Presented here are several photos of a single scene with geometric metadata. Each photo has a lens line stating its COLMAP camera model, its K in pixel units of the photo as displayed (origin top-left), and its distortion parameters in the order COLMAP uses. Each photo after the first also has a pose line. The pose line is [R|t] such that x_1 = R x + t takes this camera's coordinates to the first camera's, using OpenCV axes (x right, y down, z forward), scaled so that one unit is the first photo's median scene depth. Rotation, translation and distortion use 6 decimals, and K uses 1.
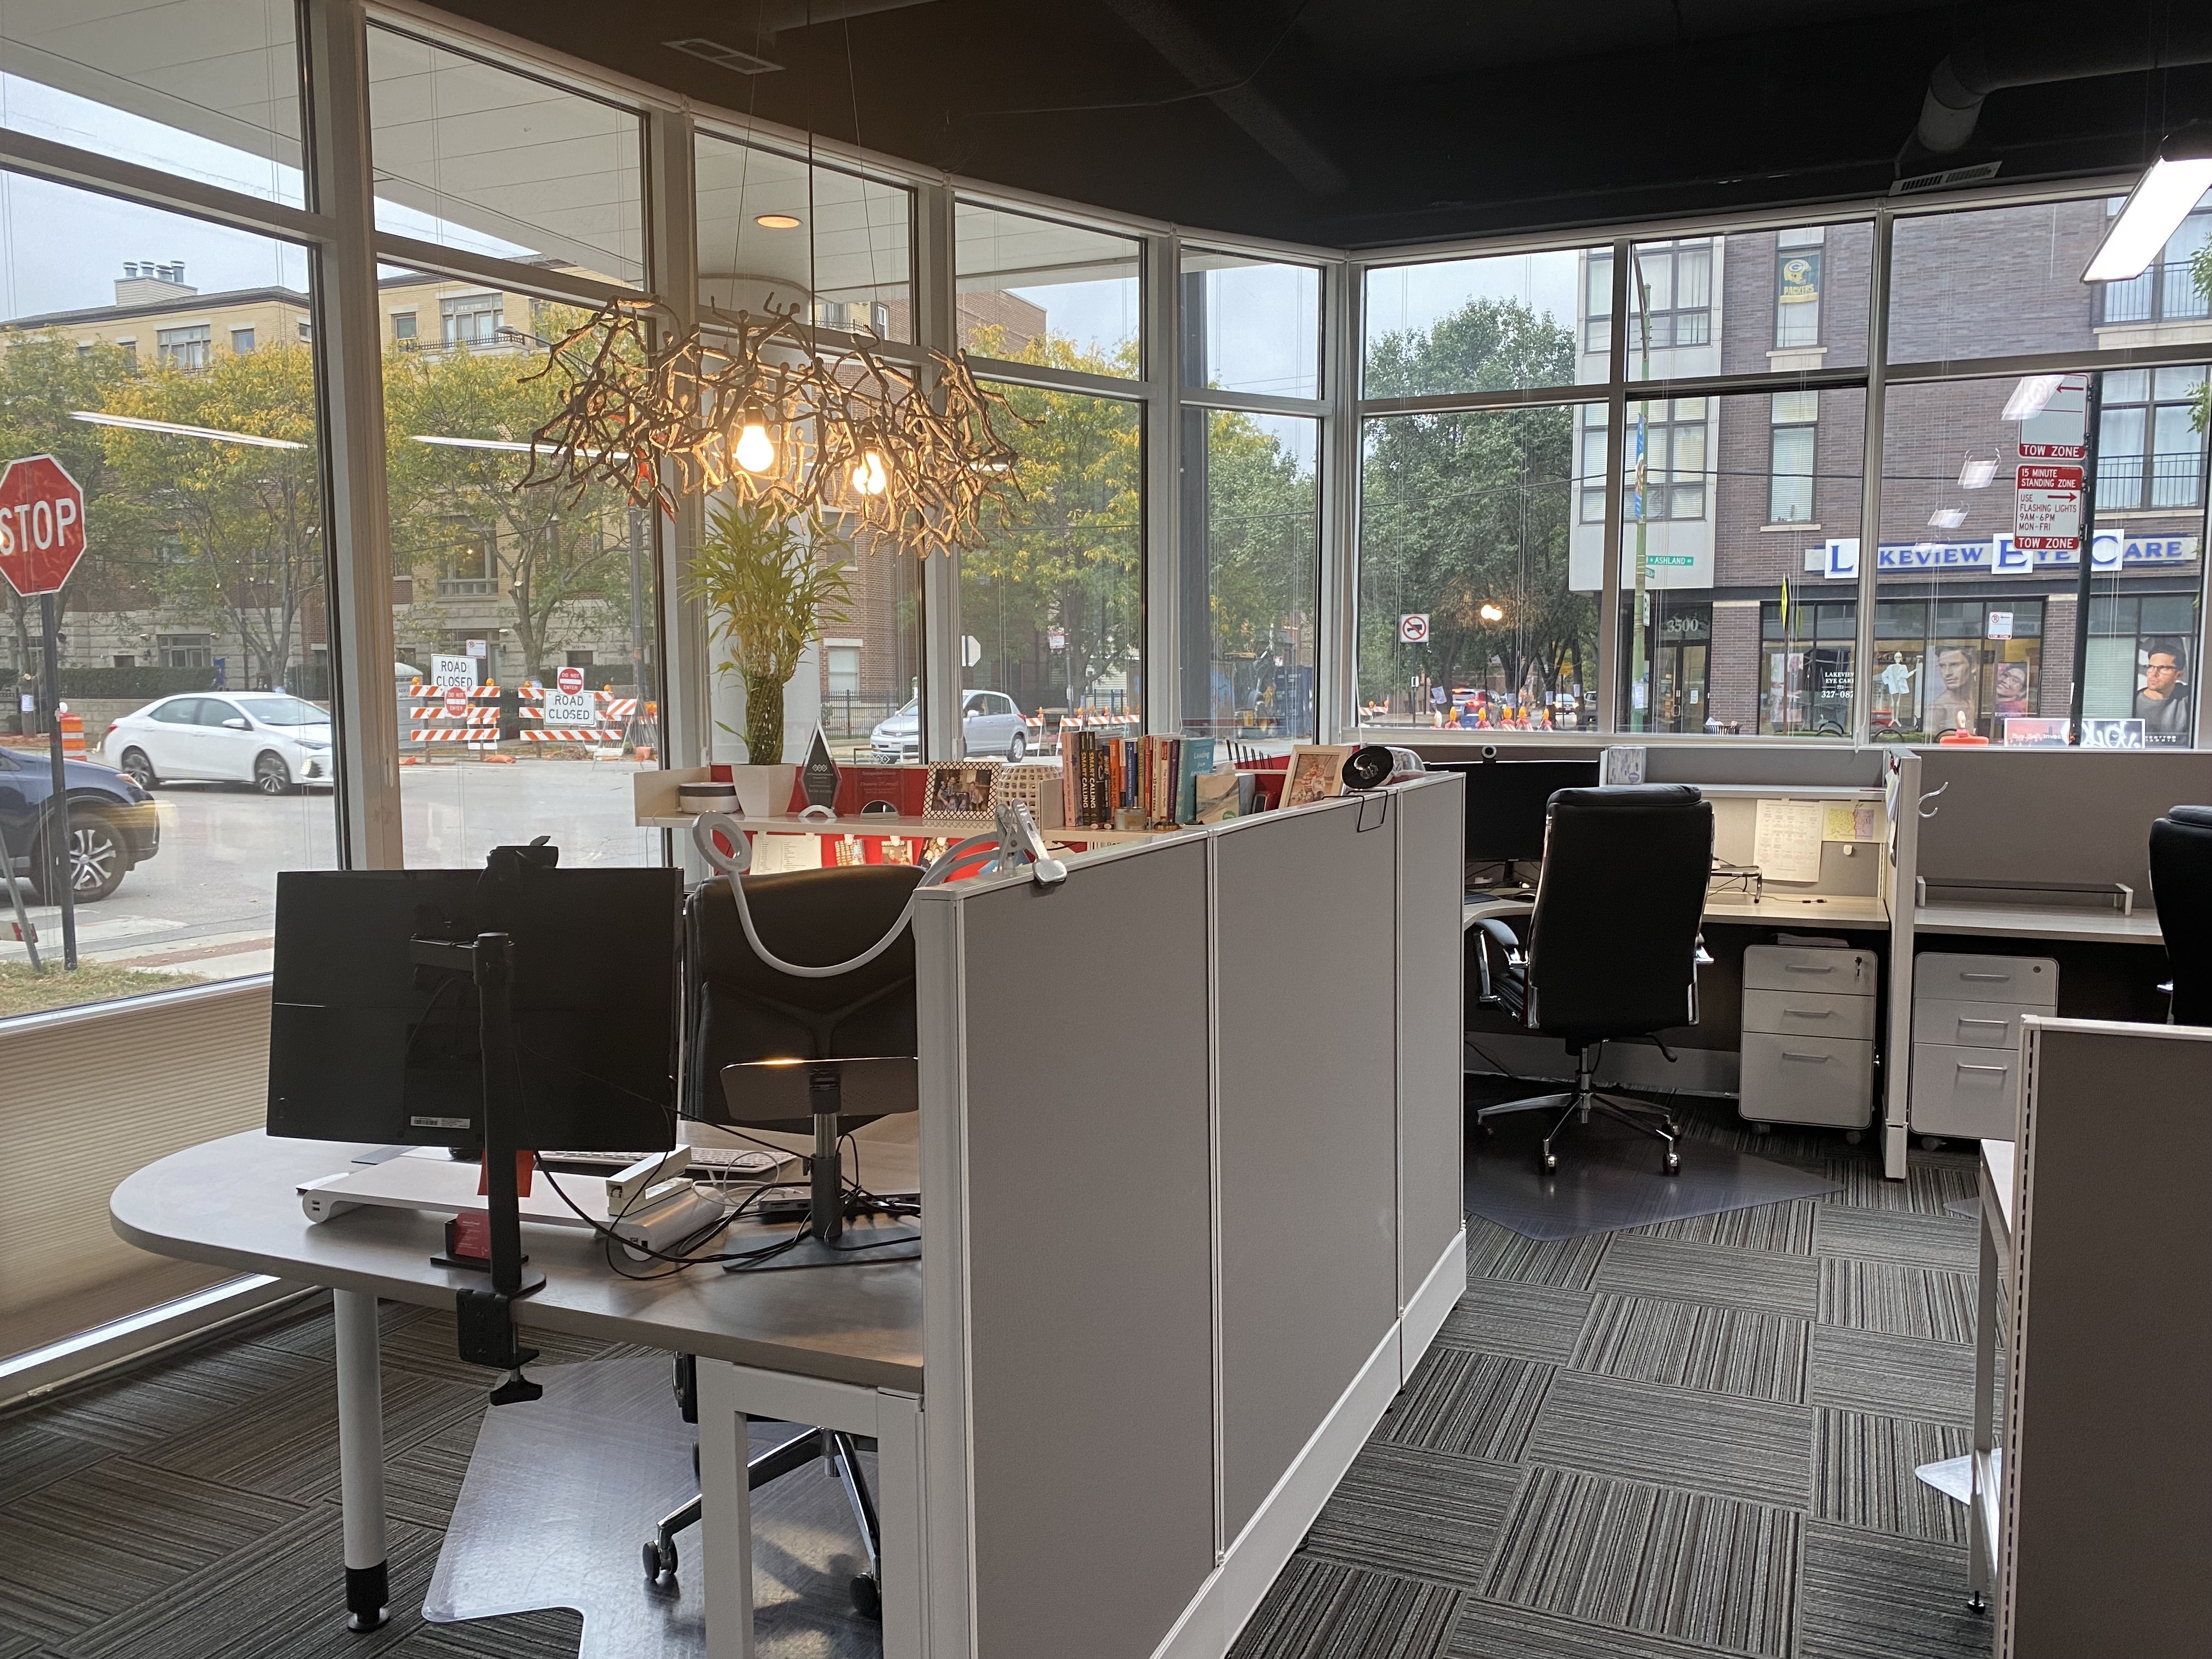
lens RADIAL K [[1684.7, 0, 1106.0], [0, 1684.7, 829.5], [0, 0, 1]] dist [0.005775, -0.006895]
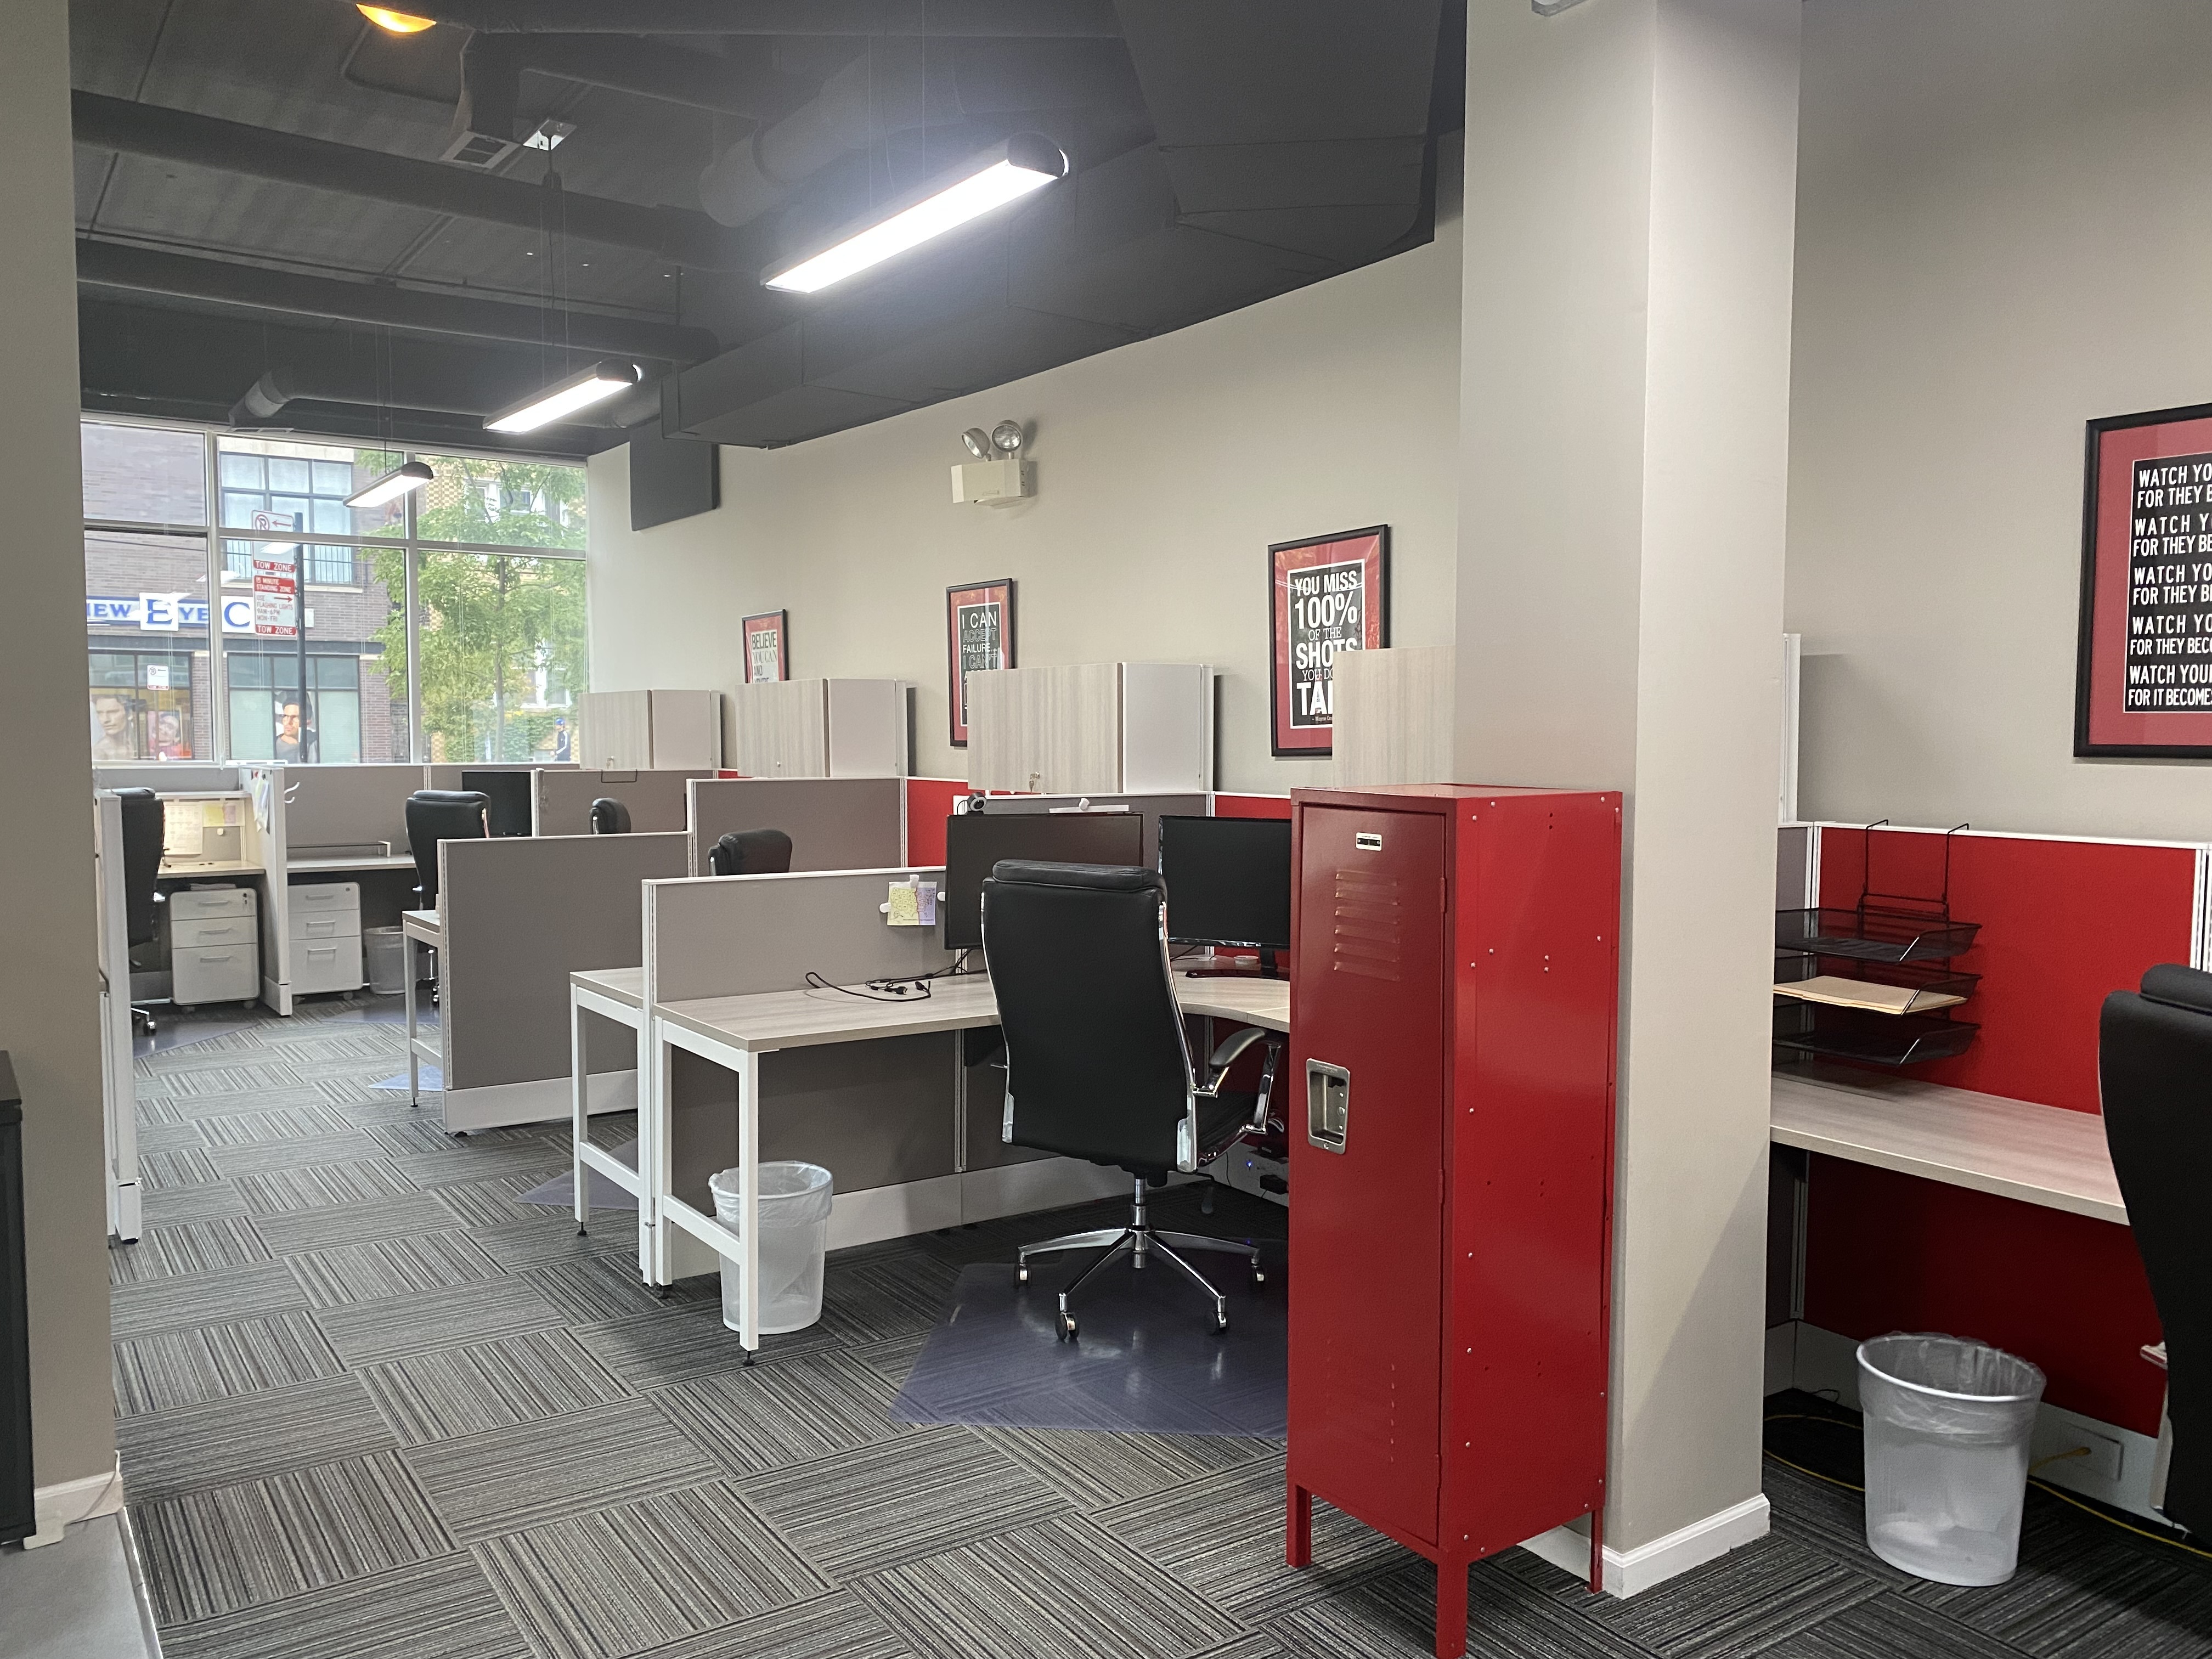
lens RADIAL K [[1680.6, 0, 1079.3], [0, 1680.6, 834.3], [0, 0, 1]] dist [0.009880, -0.010580]
pose [[0.533657, -0.049006, 0.844280, -0.075654], [0.070185, 0.997442, 0.013533, 0.008131], [-0.842783, 0.052034, 0.535732, -0.085409]]
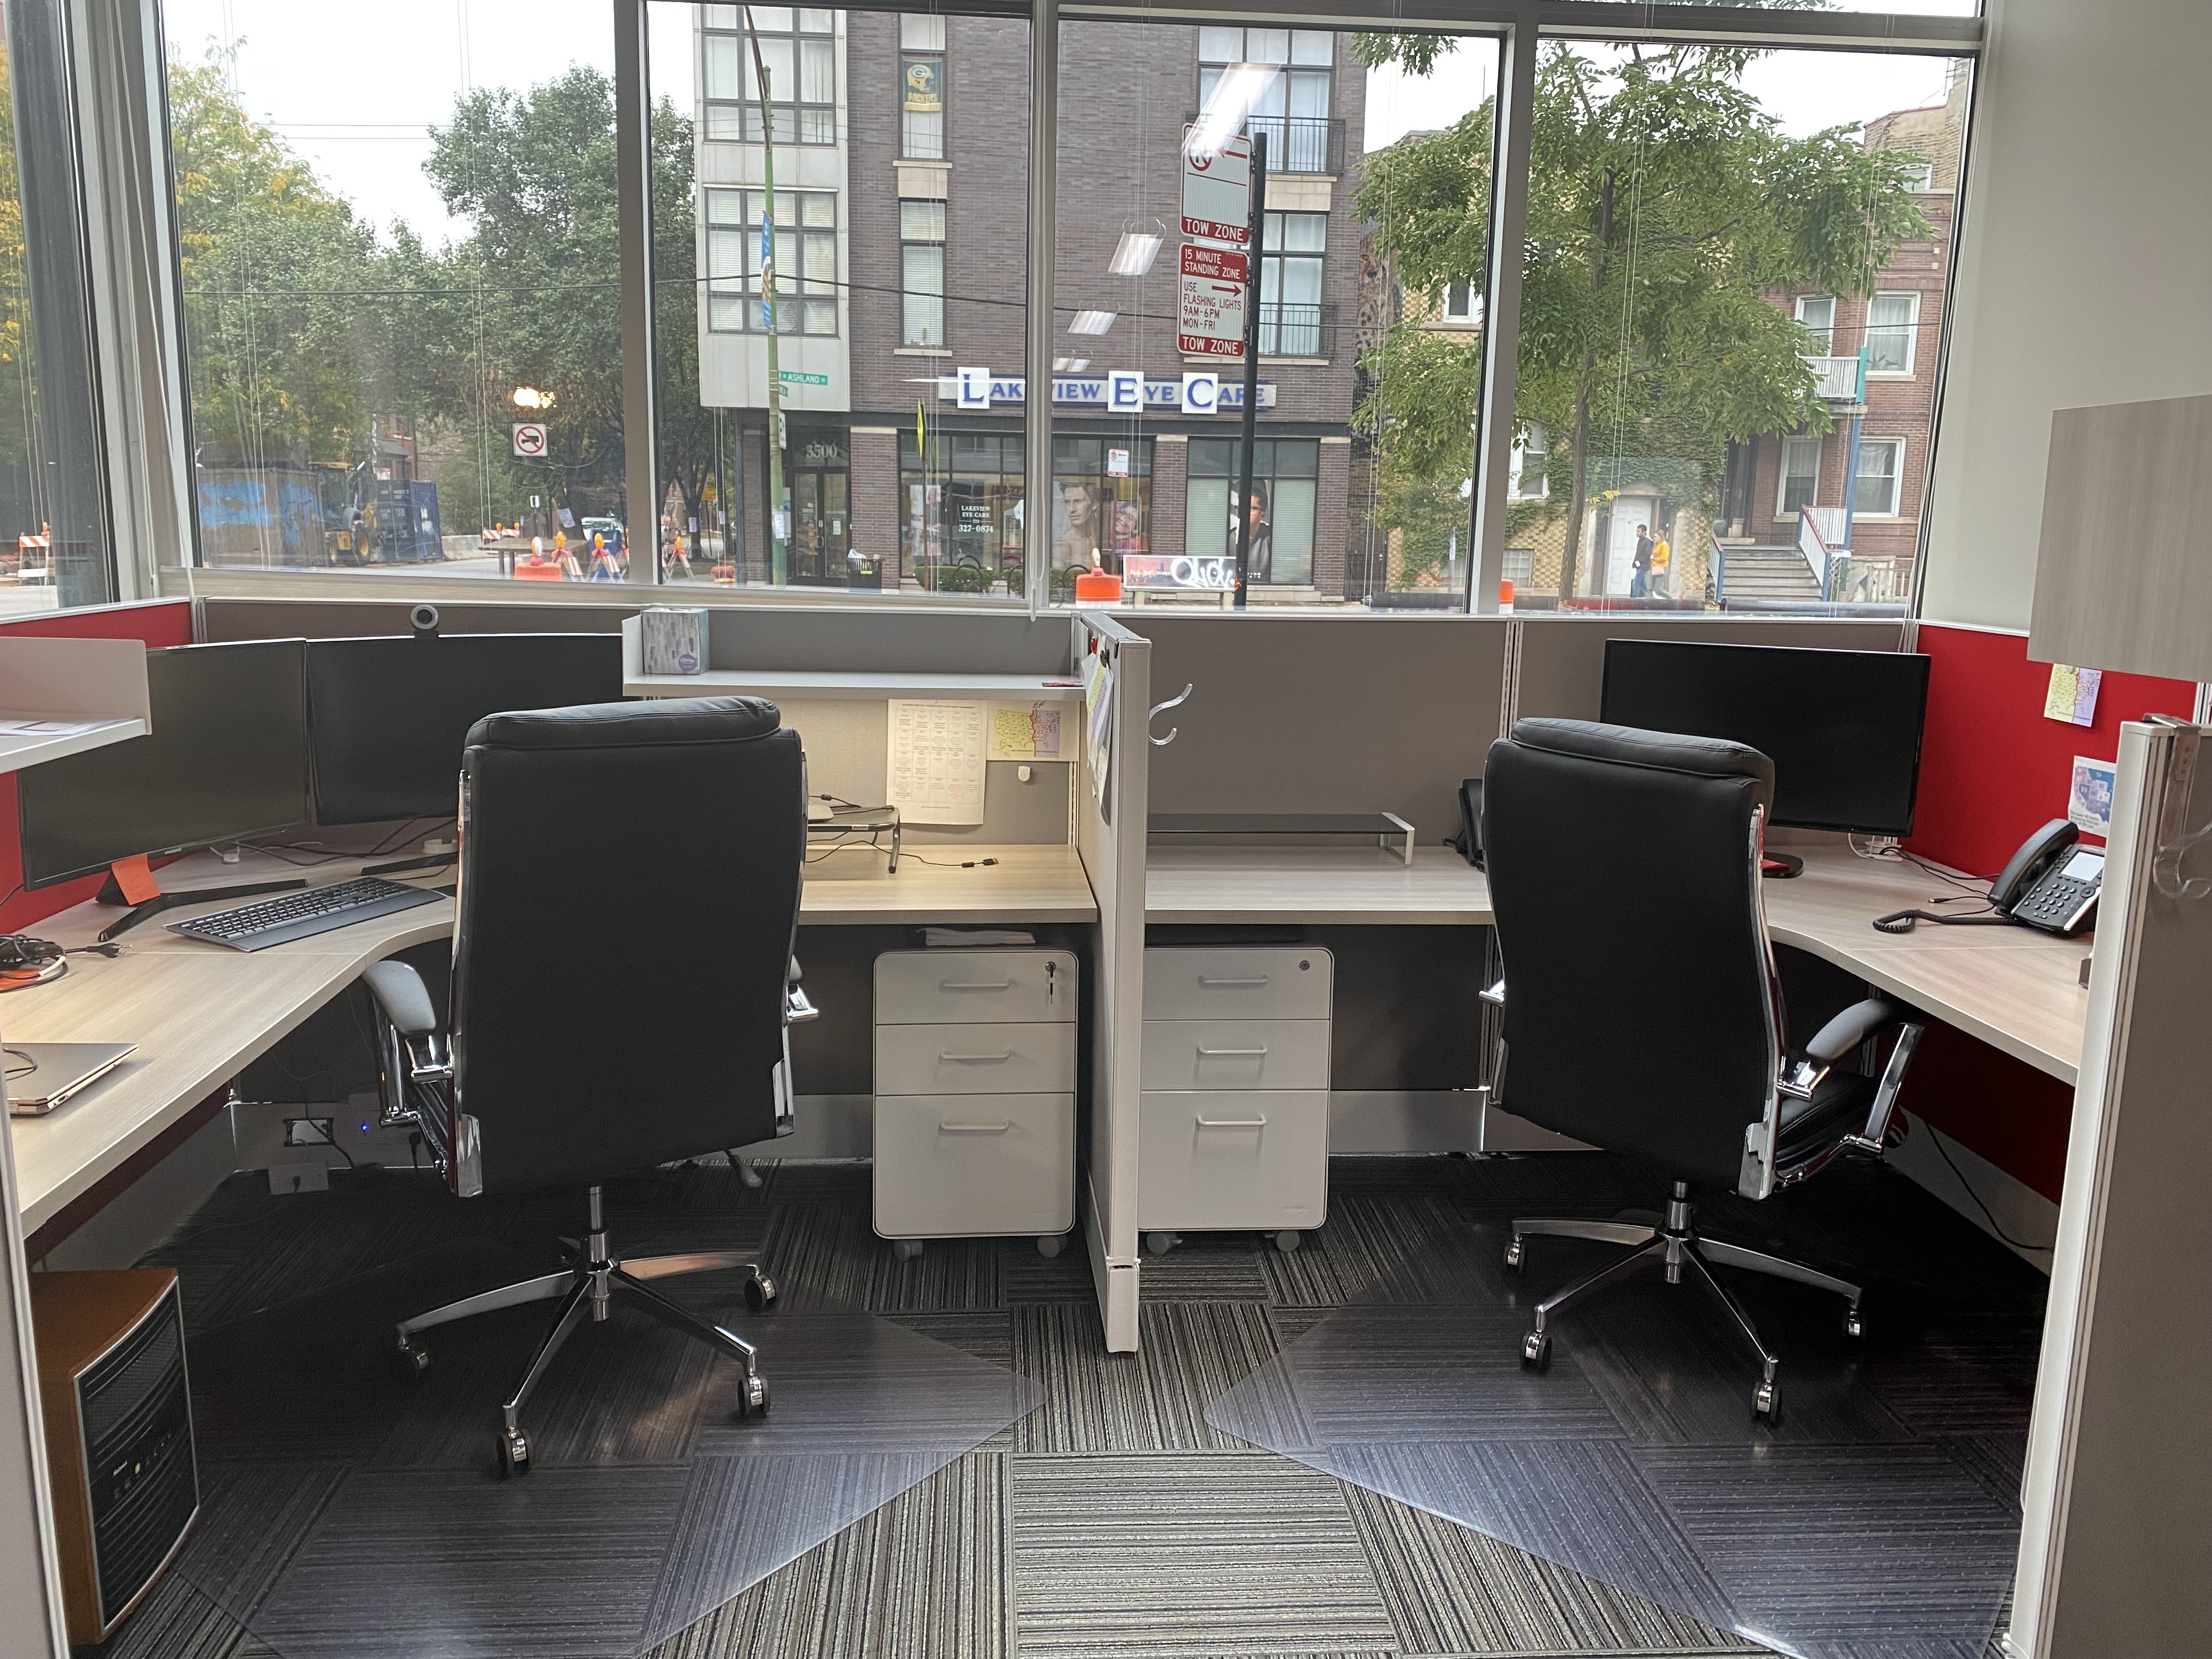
lens RADIAL K [[1682.8, 0, 1115.2], [0, 1682.8, 826.1], [0, 0, 1]] dist [0.176060, -0.318173]
pose [[0.881237, -0.065024, 0.468181, 0.027627], [0.019374, 0.994629, 0.101675, -0.005345], [-0.472278, -0.080529, 0.877763, 0.068606]]
